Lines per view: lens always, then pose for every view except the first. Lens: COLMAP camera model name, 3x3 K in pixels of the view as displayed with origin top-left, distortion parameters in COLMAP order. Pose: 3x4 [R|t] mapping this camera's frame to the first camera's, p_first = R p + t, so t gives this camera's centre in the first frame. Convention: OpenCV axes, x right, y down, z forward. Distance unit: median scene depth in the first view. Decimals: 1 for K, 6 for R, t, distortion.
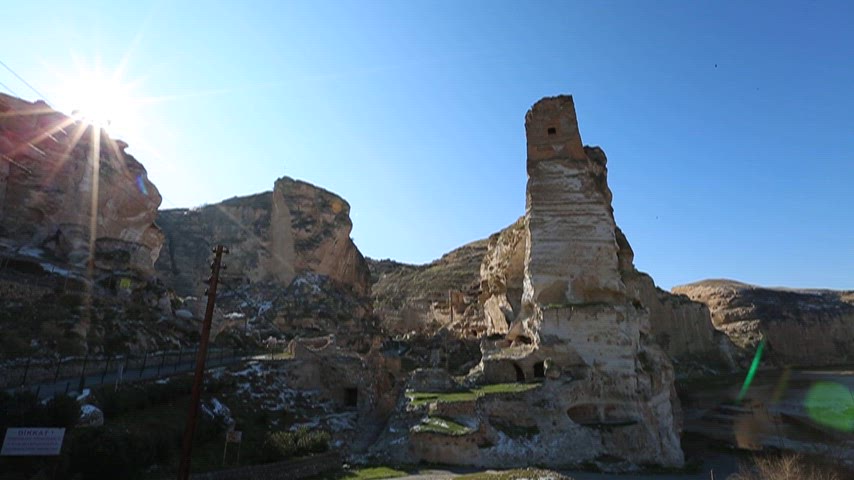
lens RADIAL K [[387.1, 0, 427.0], [0, 387.1, 240.0], [0, 0, 1]] dist [-0.042088, 0.000076]
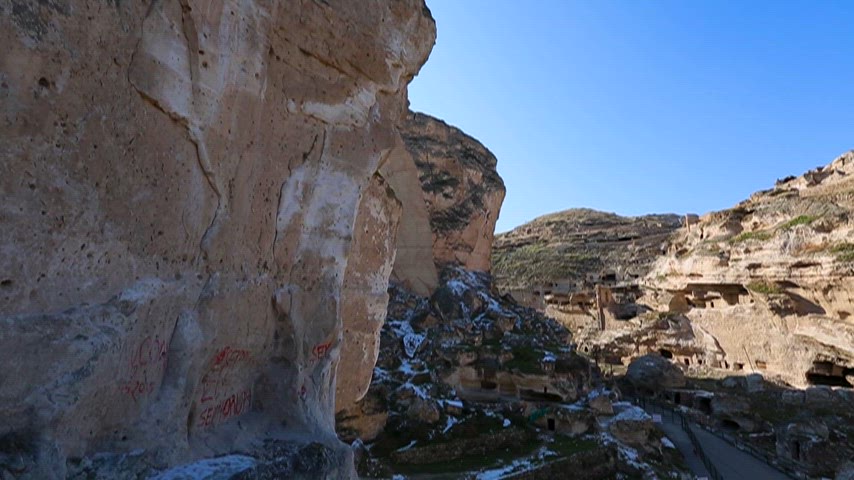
lens RADIAL K [[387.1, 0, 427.0], [0, 387.1, 240.0], [0, 0, 1]] dist [-0.042088, 0.000076]
pose [[0.999332, 0.023963, 0.027604, -0.345820], [-0.026280, 0.995869, 0.086913, -0.007647], [-0.025407, -0.087580, 0.995833, 0.385418]]
